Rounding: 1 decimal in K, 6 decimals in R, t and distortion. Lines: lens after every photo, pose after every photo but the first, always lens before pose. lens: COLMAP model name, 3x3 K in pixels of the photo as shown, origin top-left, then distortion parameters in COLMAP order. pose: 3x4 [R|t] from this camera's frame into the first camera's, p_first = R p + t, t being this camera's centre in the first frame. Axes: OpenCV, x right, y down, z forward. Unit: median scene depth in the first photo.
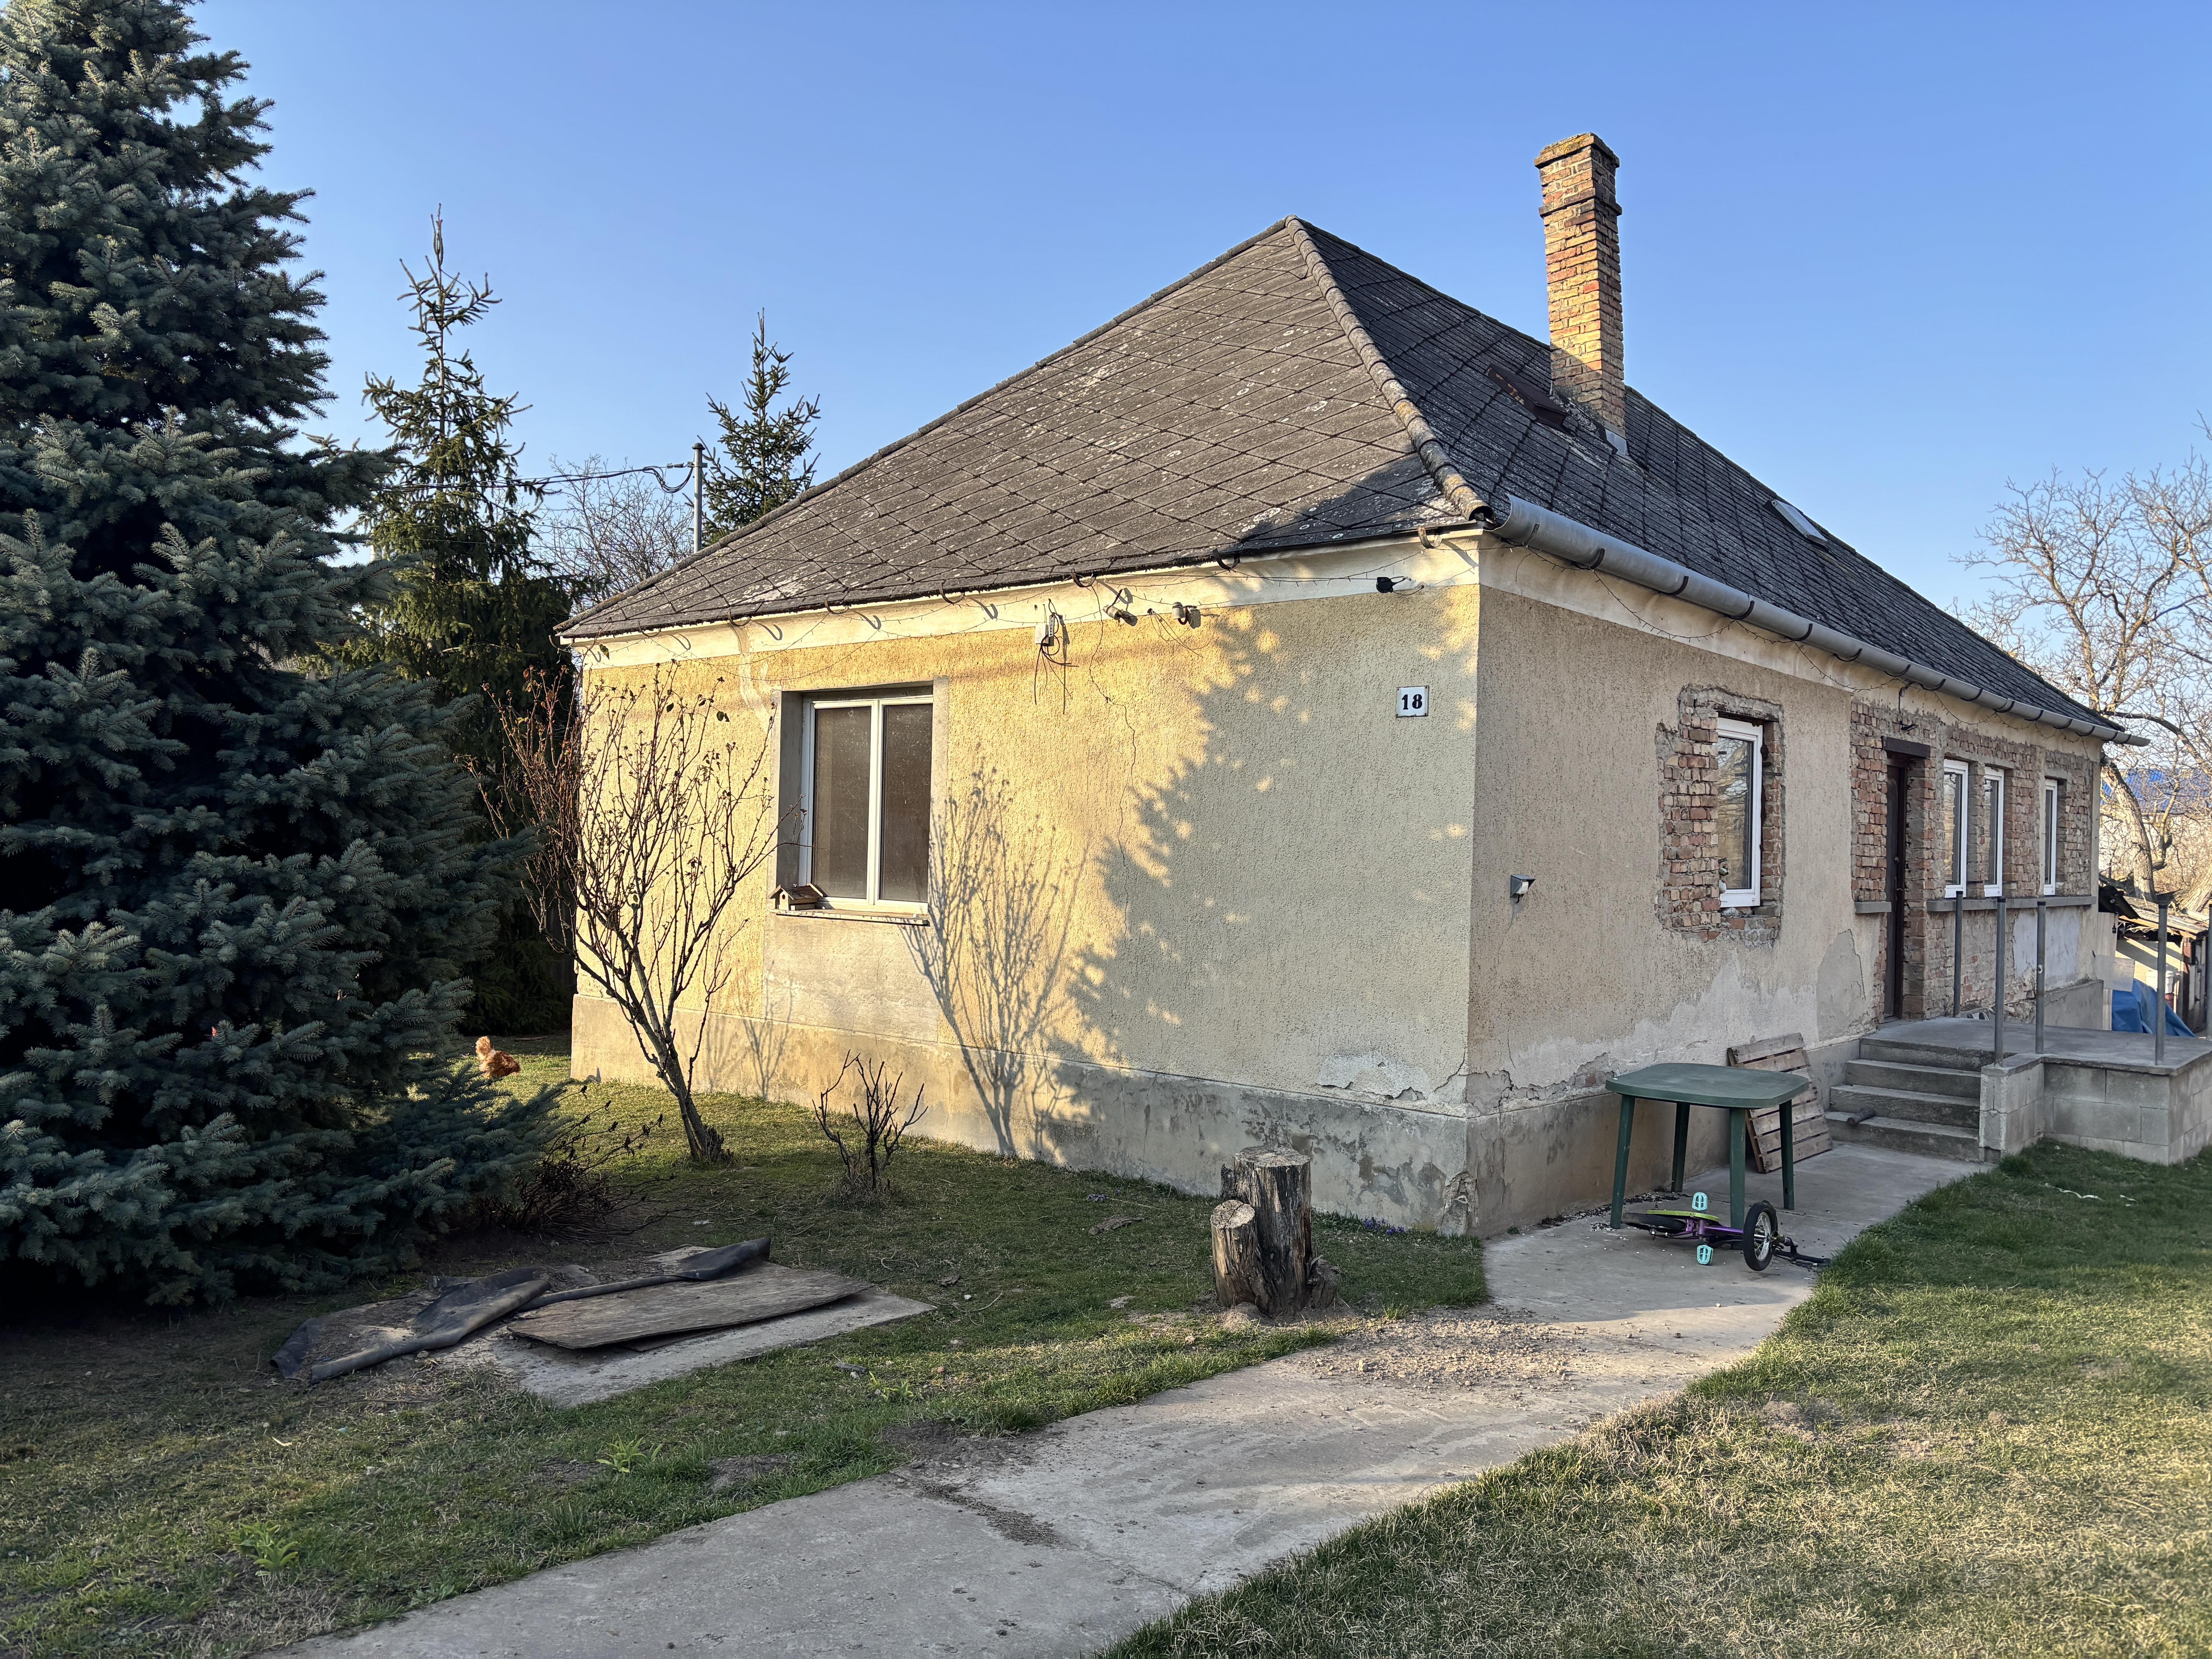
lens RADIAL K [[1656.3, 0, 1088.7], [0, 1656.3, 823.5], [0, 0, 1]] dist [0.034592, -0.033763]
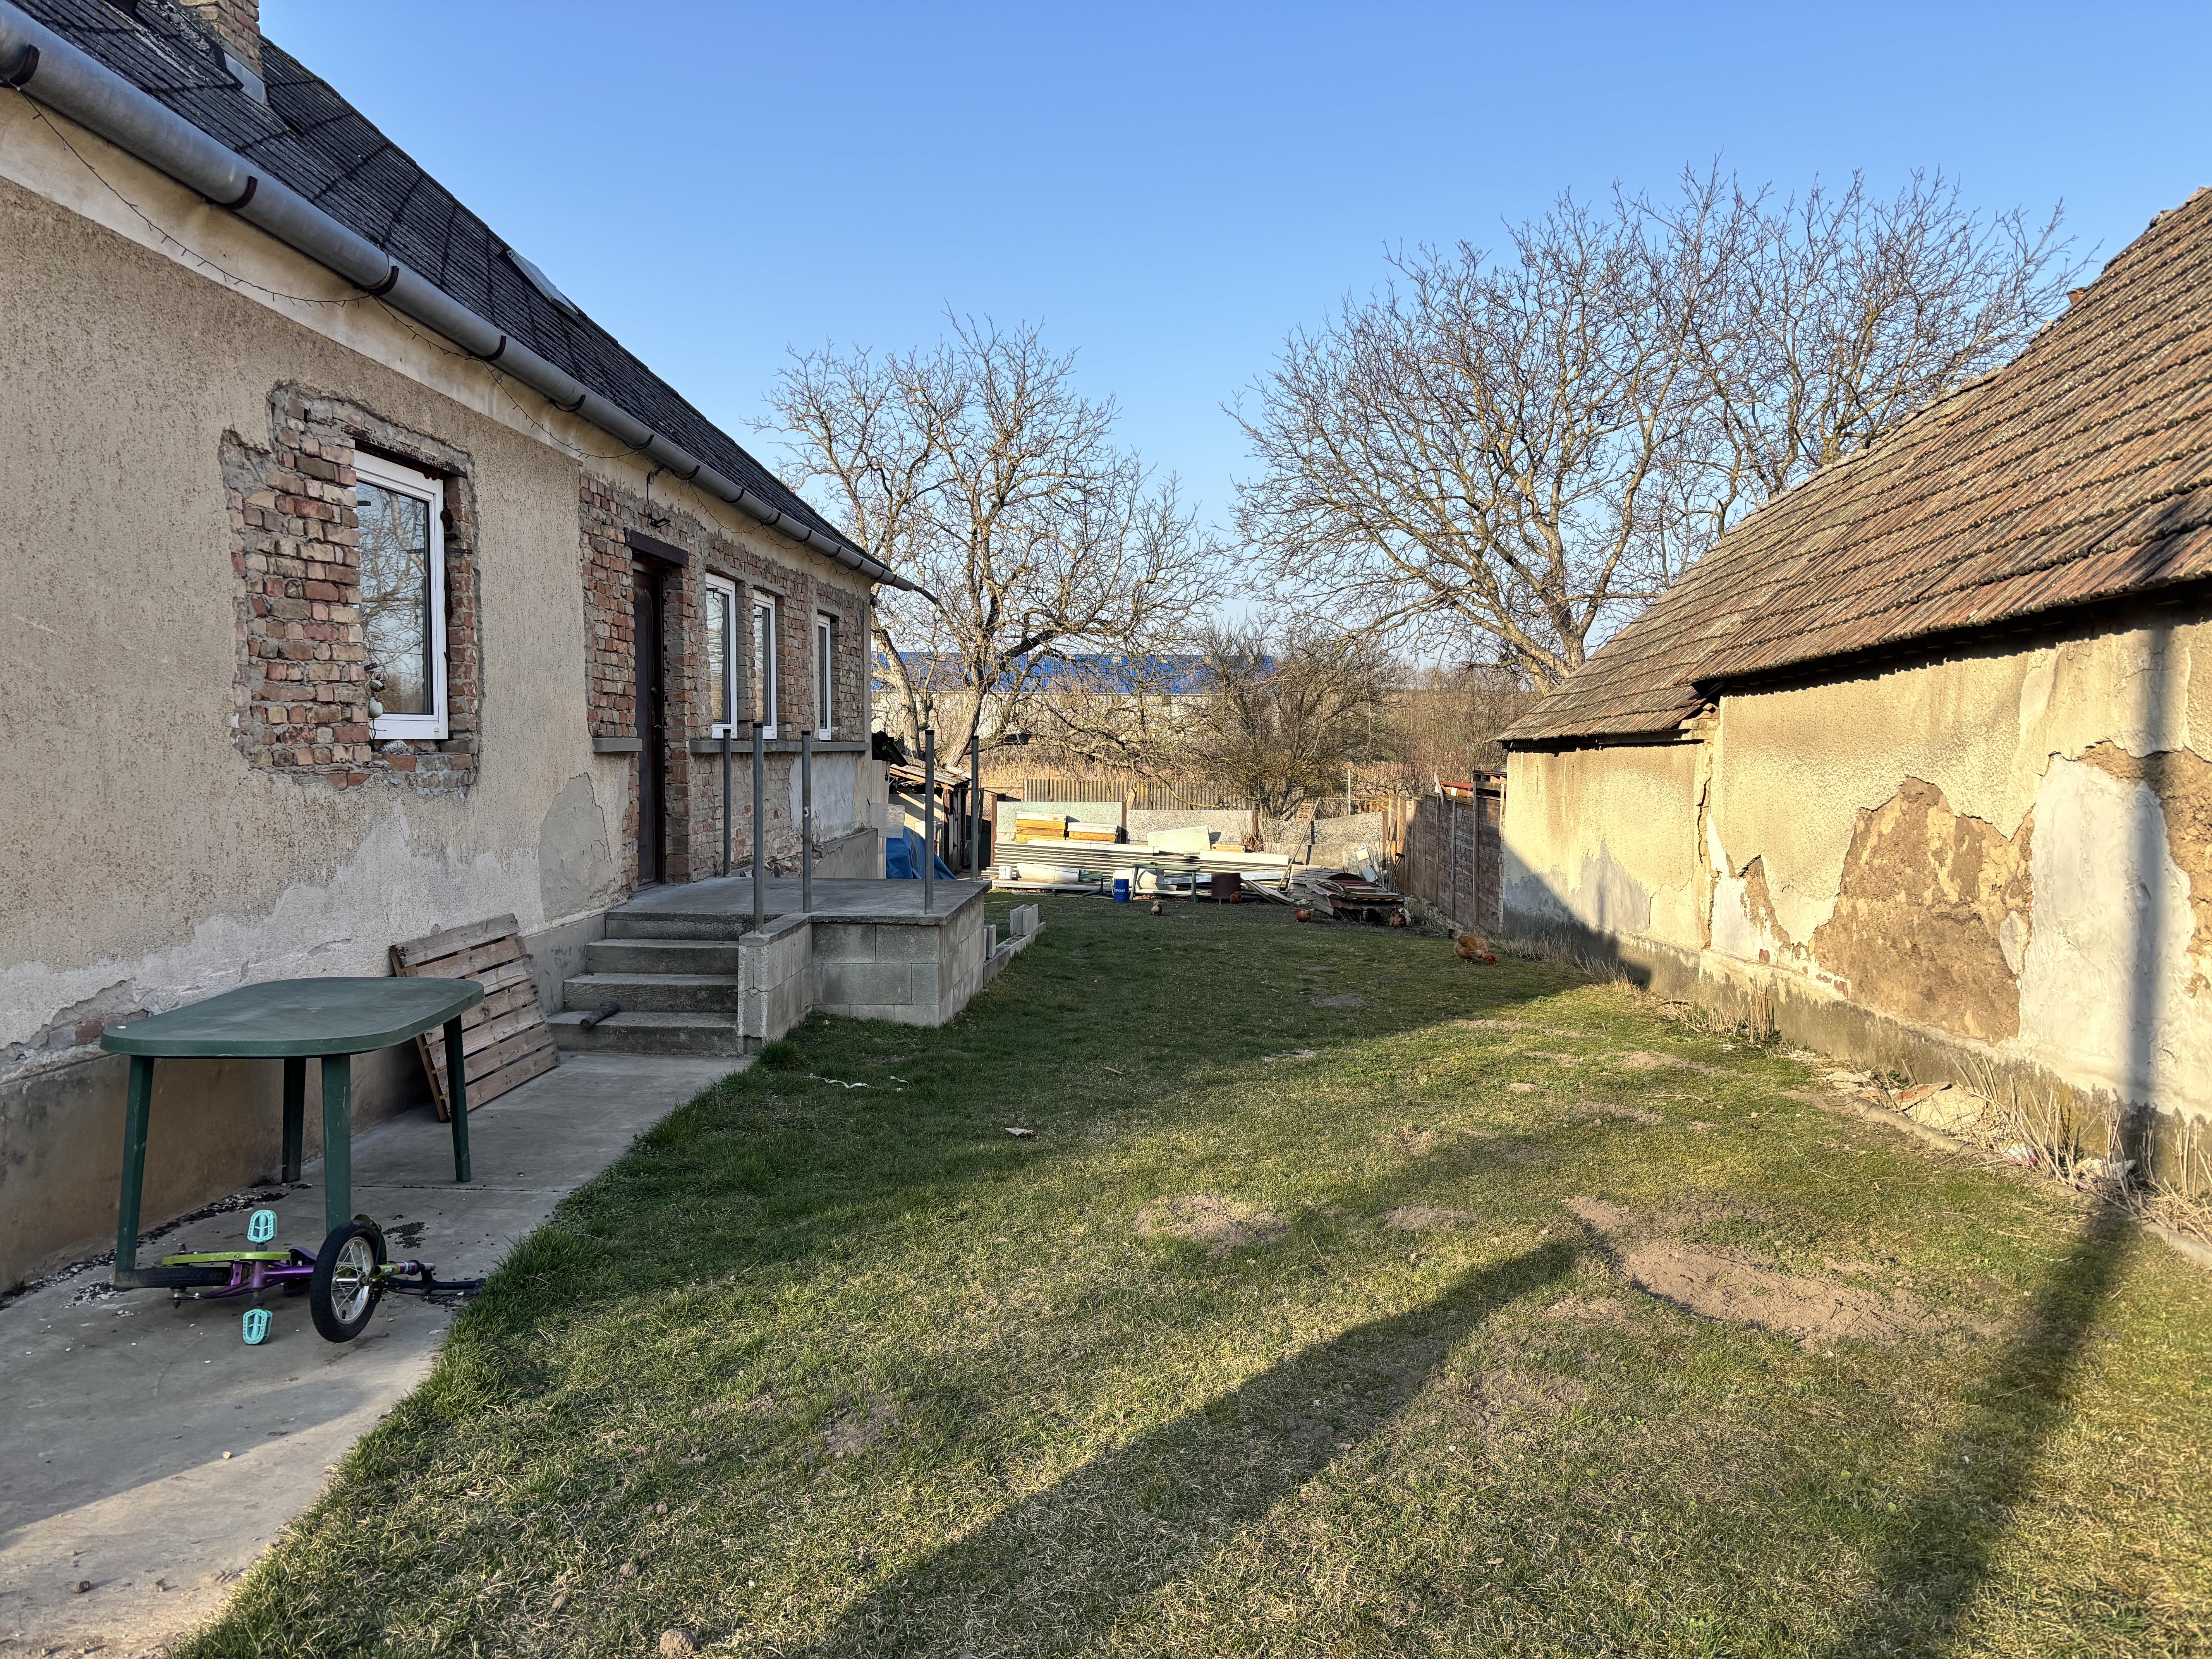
lens RADIAL K [[1656.3, 0, 1110.0], [0, 1656.3, 834.9], [0, 0, 1]] dist [0.034592, -0.033763]
pose [[0.776160, -0.057783, 0.627883, 0.172568], [0.009711, 0.996770, 0.079726, 0.035641], [-0.630461, -0.055782, 0.774214, 0.270886]]
